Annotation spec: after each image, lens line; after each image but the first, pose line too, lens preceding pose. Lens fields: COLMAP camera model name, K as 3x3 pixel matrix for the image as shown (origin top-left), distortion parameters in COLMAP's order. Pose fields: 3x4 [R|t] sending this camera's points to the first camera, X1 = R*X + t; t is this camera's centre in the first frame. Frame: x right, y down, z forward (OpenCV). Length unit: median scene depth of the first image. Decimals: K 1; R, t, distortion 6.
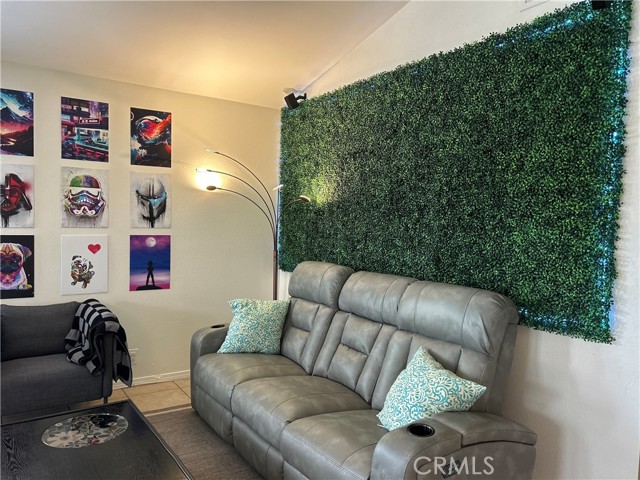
lens RADIAL K [[483.3, 0, 319.4], [0, 483.3, 245.3], [0, 0, 1]] dist [0.065158, -0.071171]
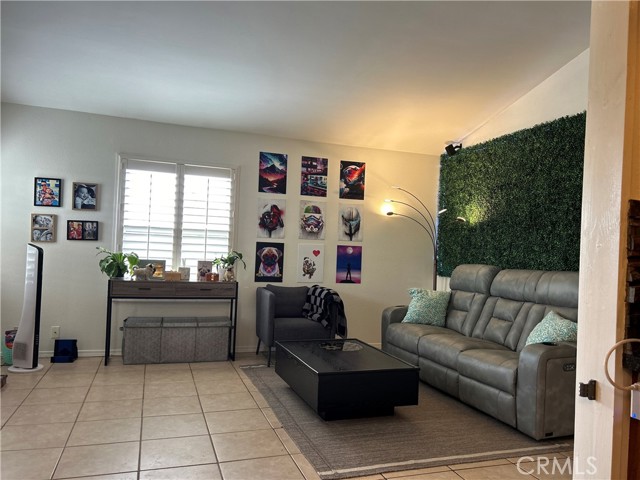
lens RADIAL K [[483.3, 0, 314.0], [0, 483.3, 242.3], [0, 0, 1]] dist [0.065158, -0.071171]
pose [[0.962810, 0.007338, -0.270081, -0.073327], [-0.028851, 0.996708, -0.075772, 0.102223], [0.268635, 0.080747, 0.959852, -0.524177]]
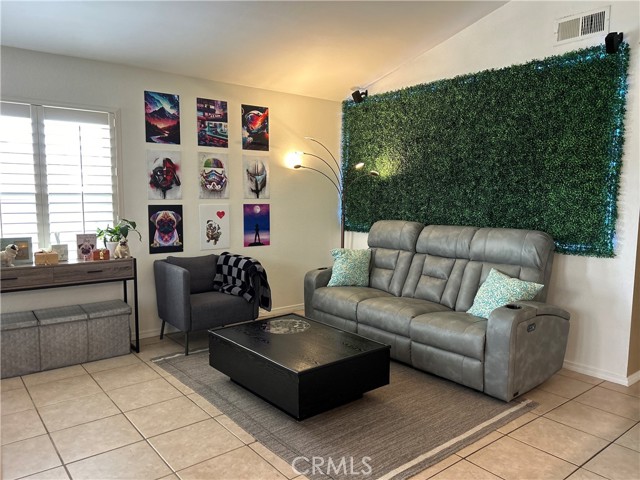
lens RADIAL K [[483.3, 0, 322.5], [0, 483.3, 245.9], [0, 0, 1]] dist [0.065158, -0.071171]
pose [[0.996518, -0.028596, 0.078323, -0.343705], [0.024238, 0.998135, 0.056033, 0.028524], [-0.079779, -0.053940, 0.995352, -0.379468]]
